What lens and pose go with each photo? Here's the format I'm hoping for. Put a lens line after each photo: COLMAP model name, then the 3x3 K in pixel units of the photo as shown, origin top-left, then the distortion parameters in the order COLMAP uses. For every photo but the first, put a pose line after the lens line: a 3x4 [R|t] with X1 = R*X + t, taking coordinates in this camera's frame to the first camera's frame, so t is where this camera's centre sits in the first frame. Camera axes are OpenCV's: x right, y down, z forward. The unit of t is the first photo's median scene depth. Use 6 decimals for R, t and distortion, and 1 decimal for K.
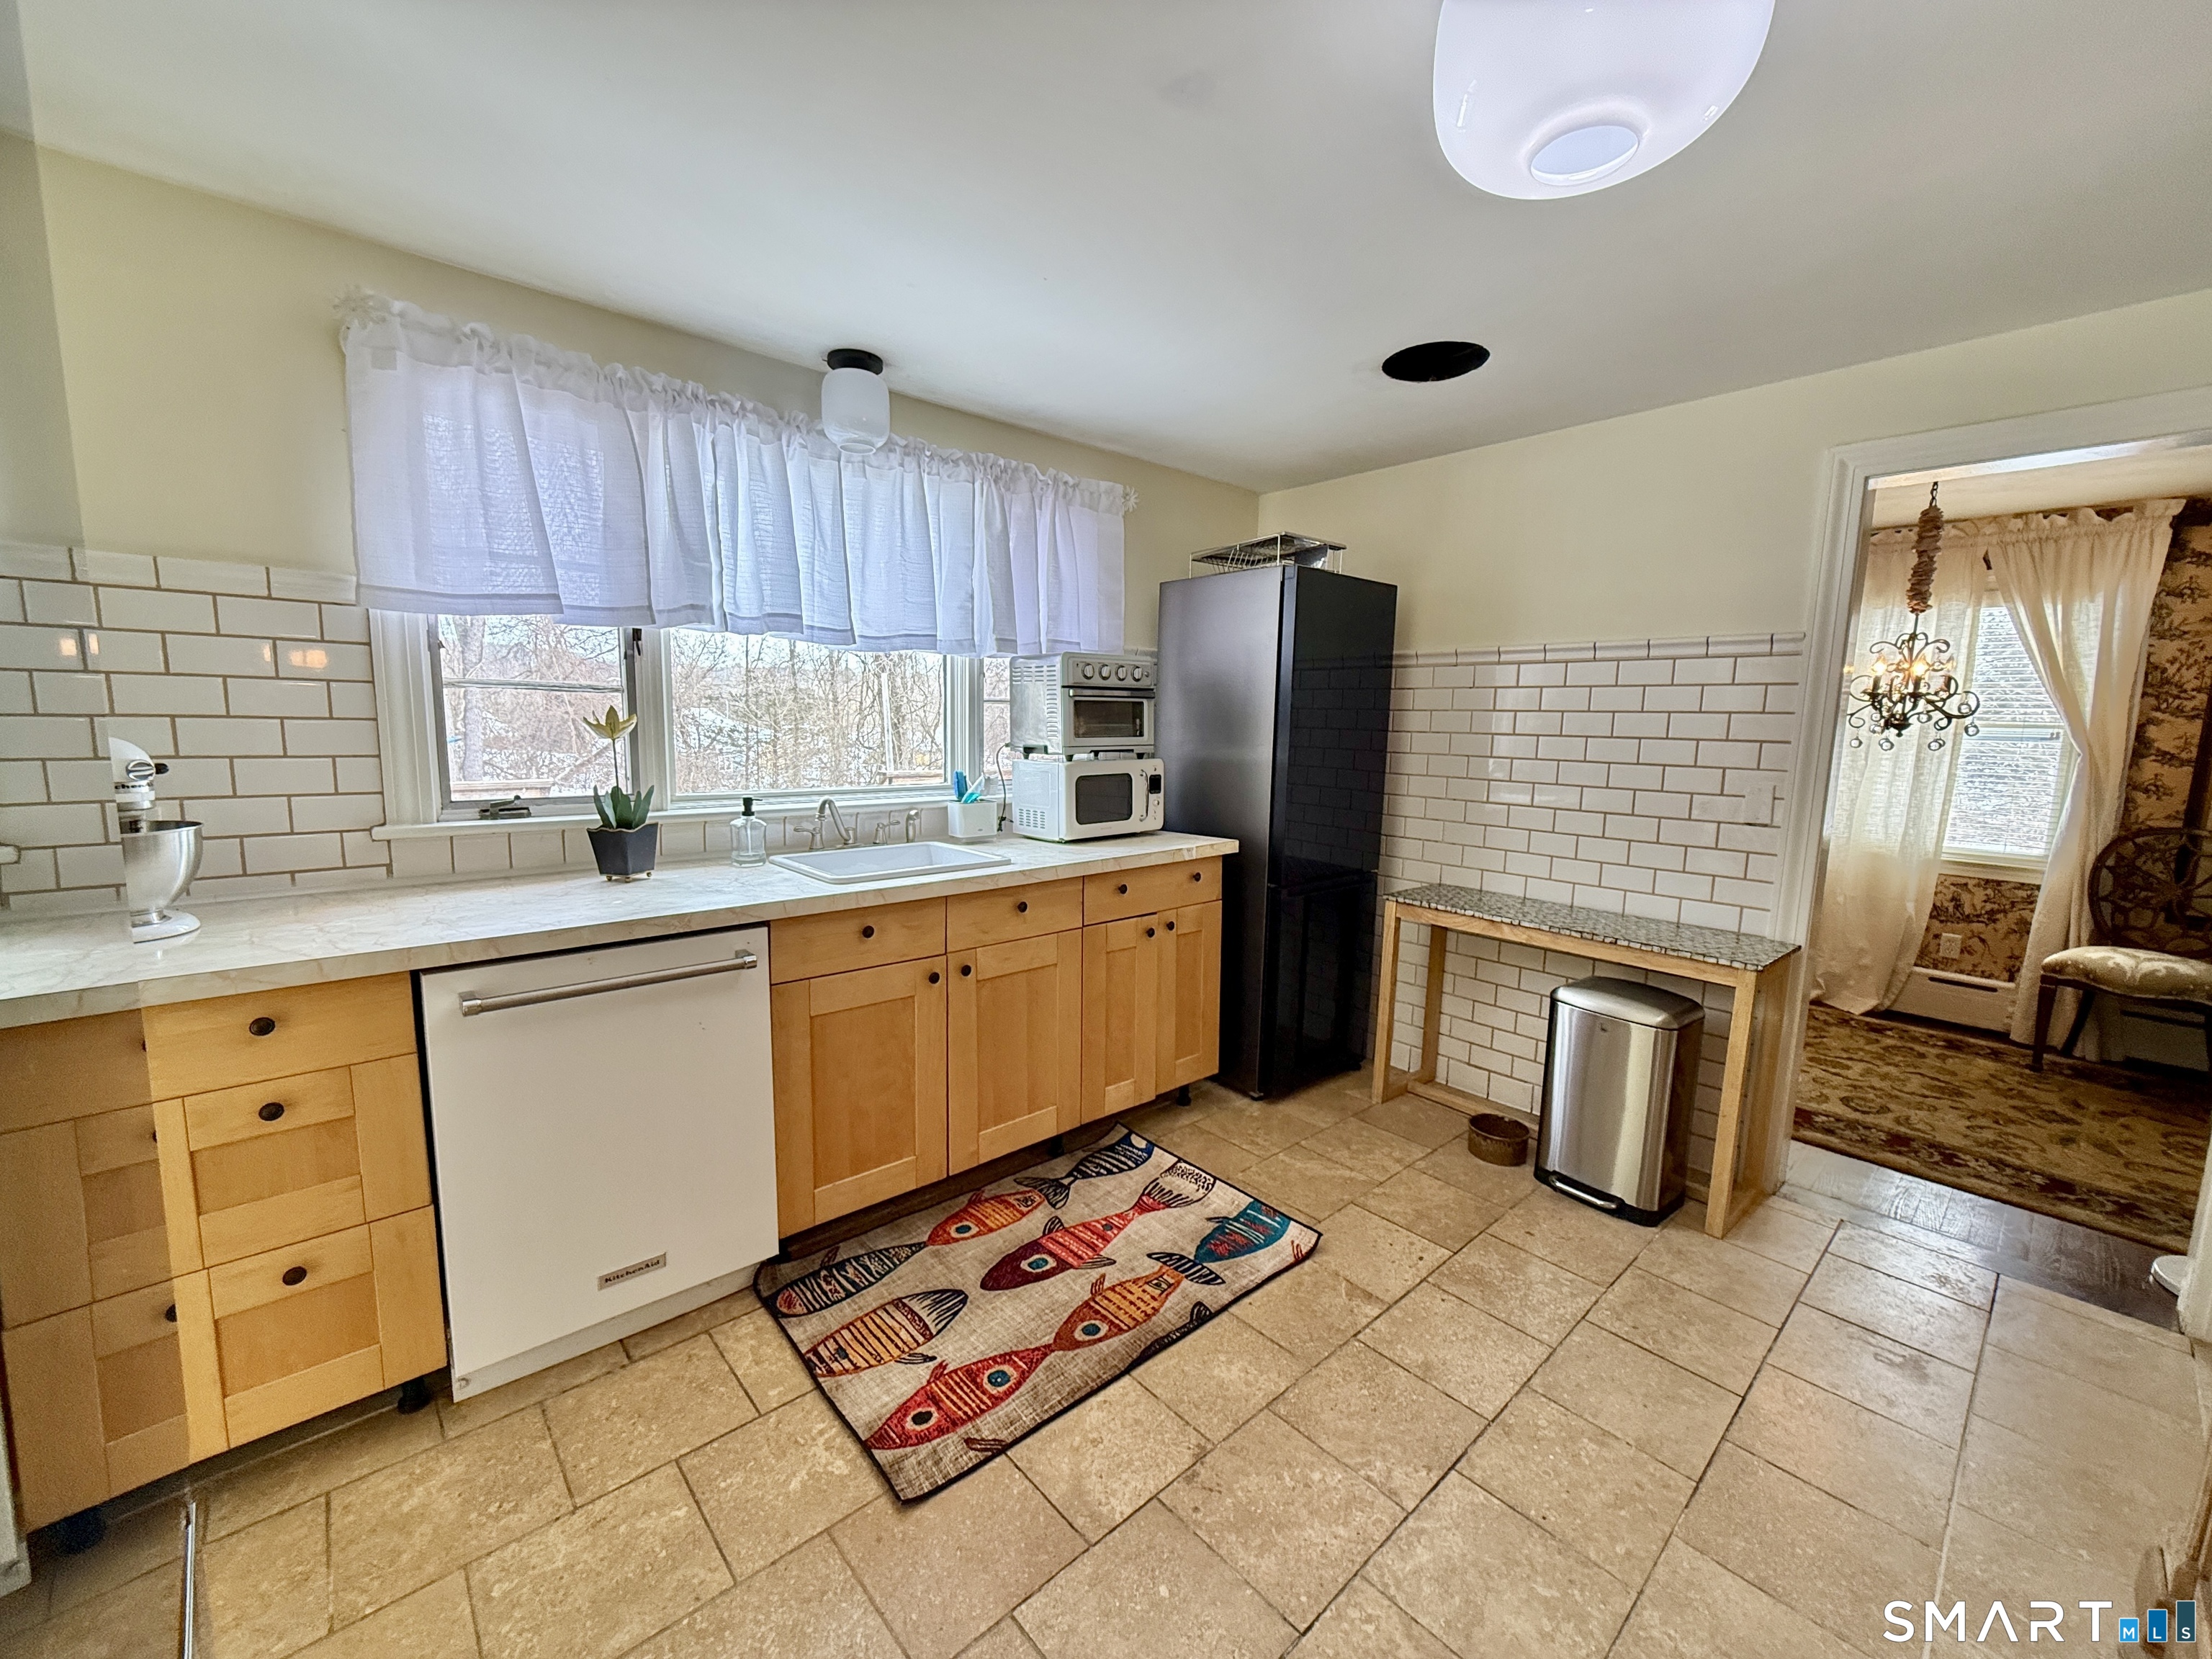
lens RADIAL K [[875.3, 0, 1108.2], [0, 875.3, 832.3], [0, 0, 1]] dist [-0.002672, 0.000457]
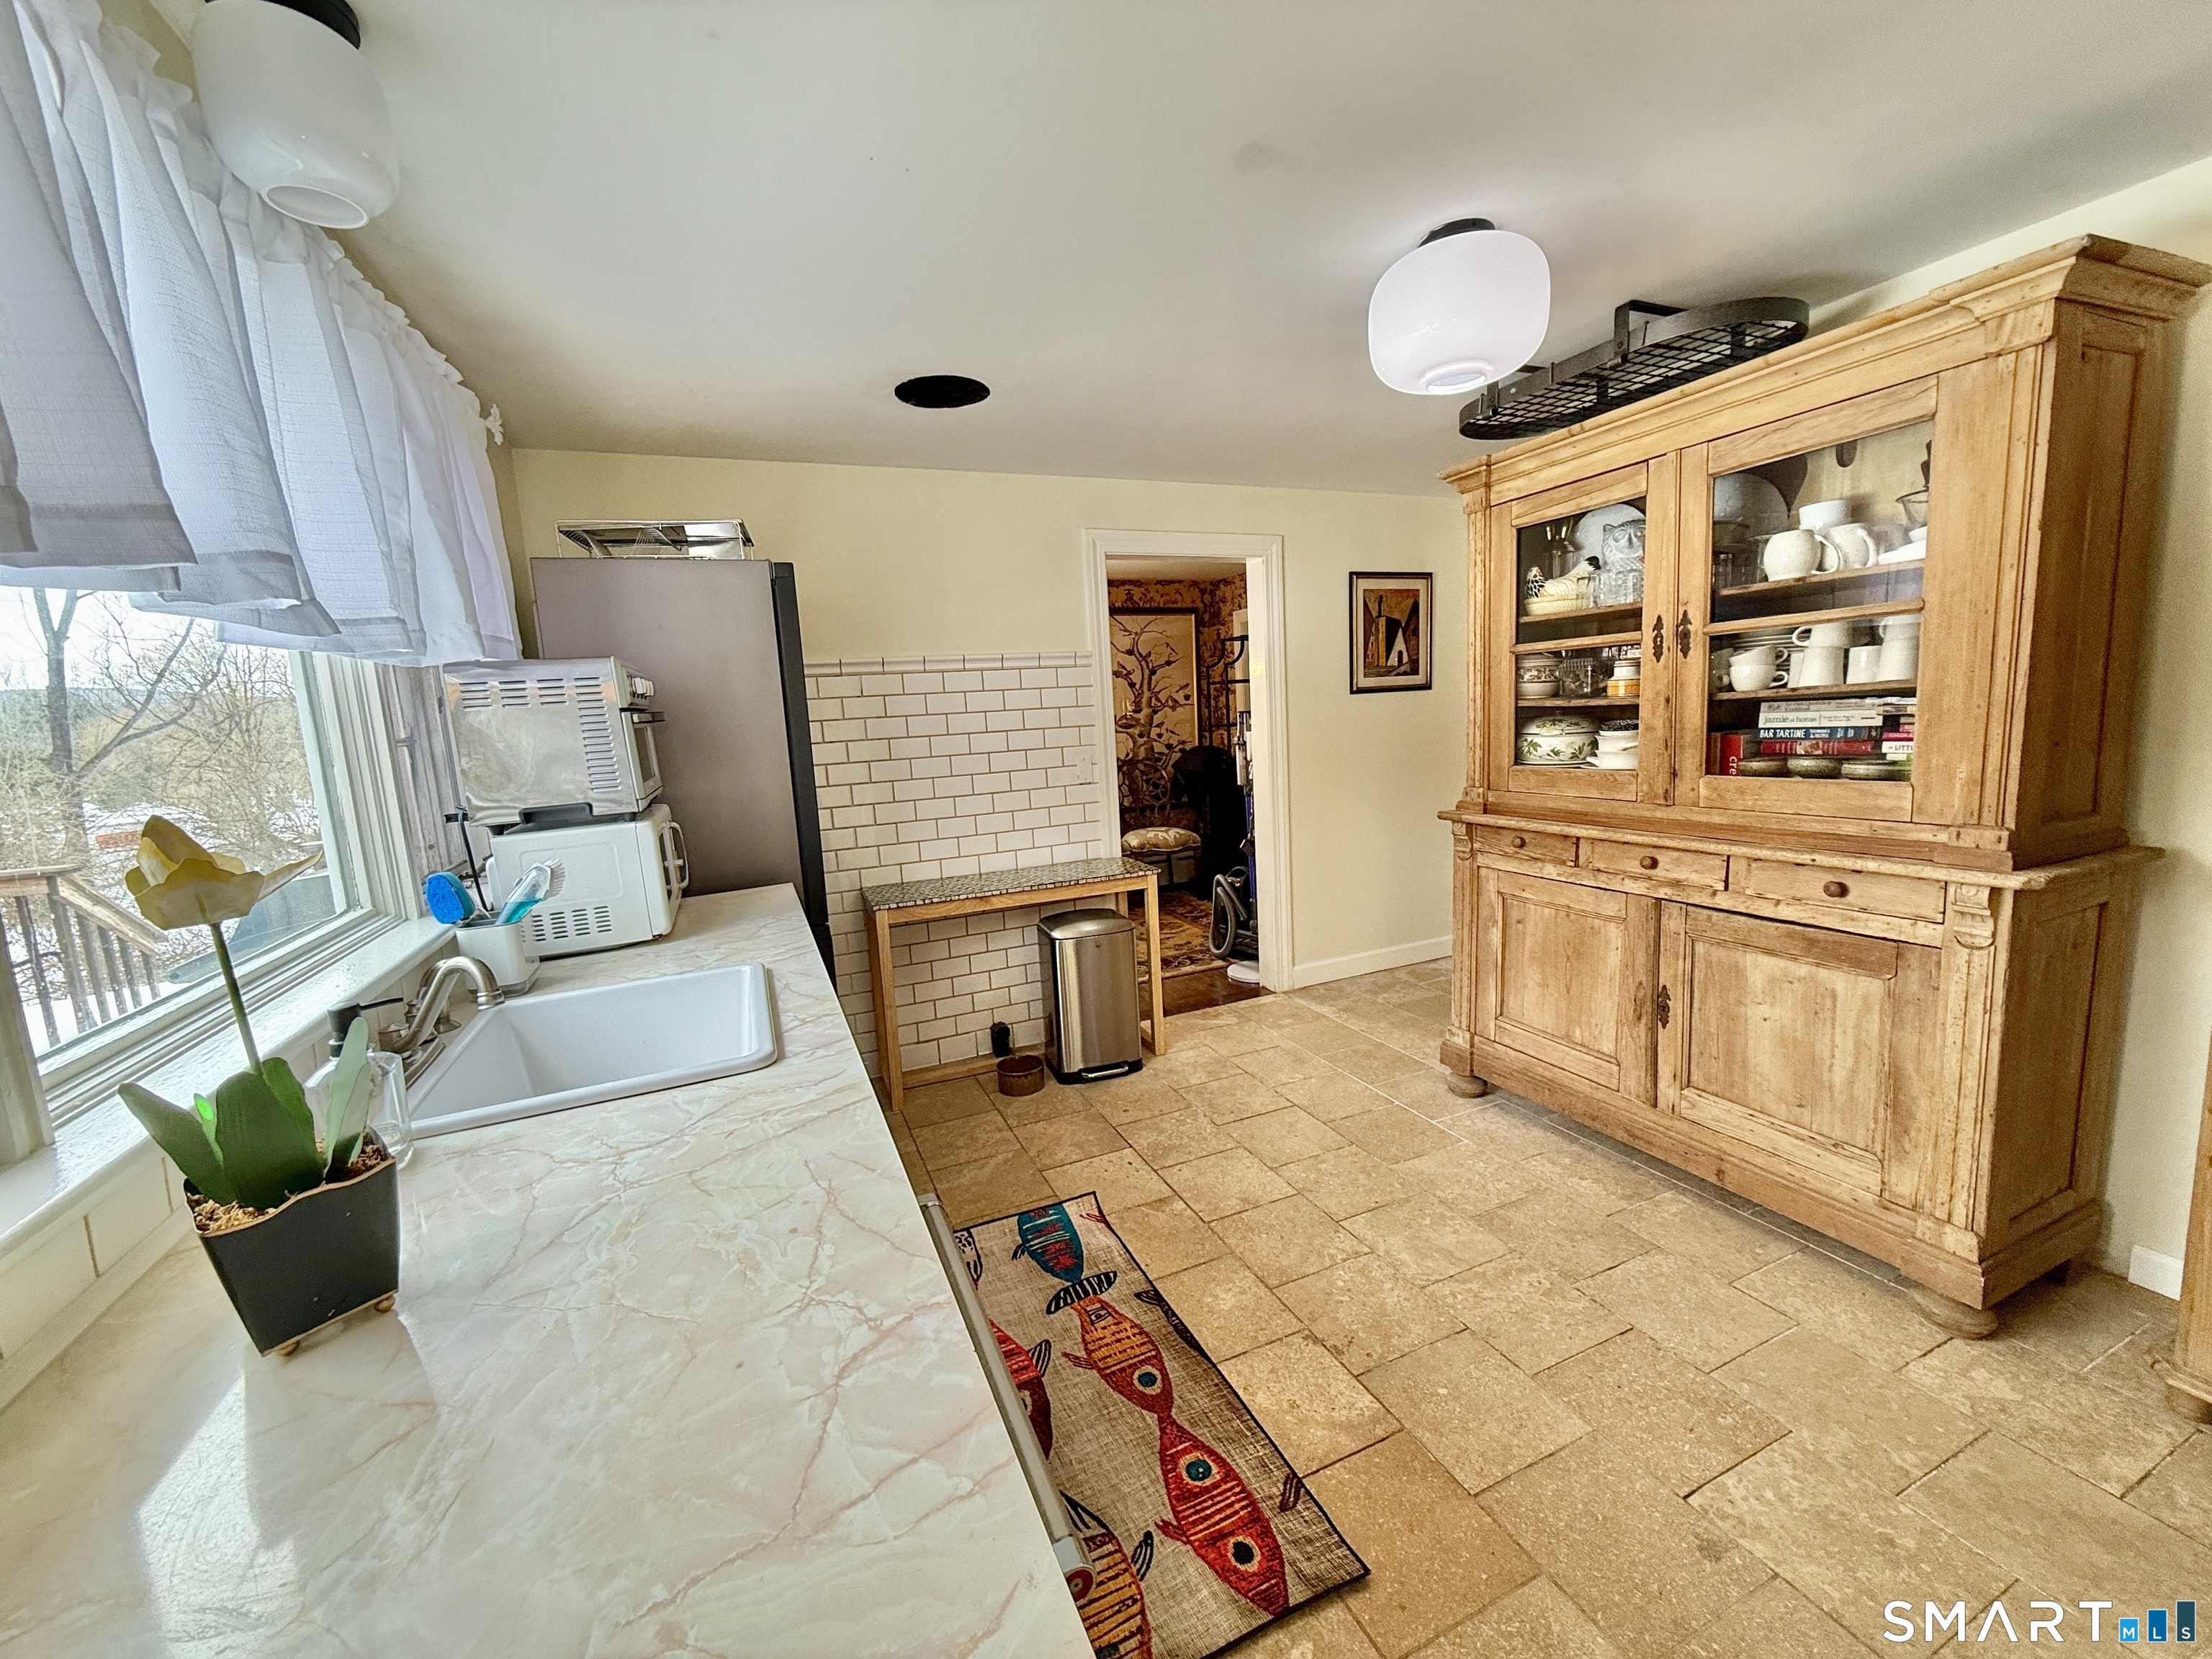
lens RADIAL K [[875.3, 0, 1108.2], [0, 875.3, 832.3], [0, 0, 1]] dist [-0.002672, 0.000457]
pose [[0.313220, -0.171980, 0.933979, -0.655770], [0.185211, 0.975644, 0.117539, -0.099266], [-0.931445, 0.136167, 0.337444, 0.521232]]
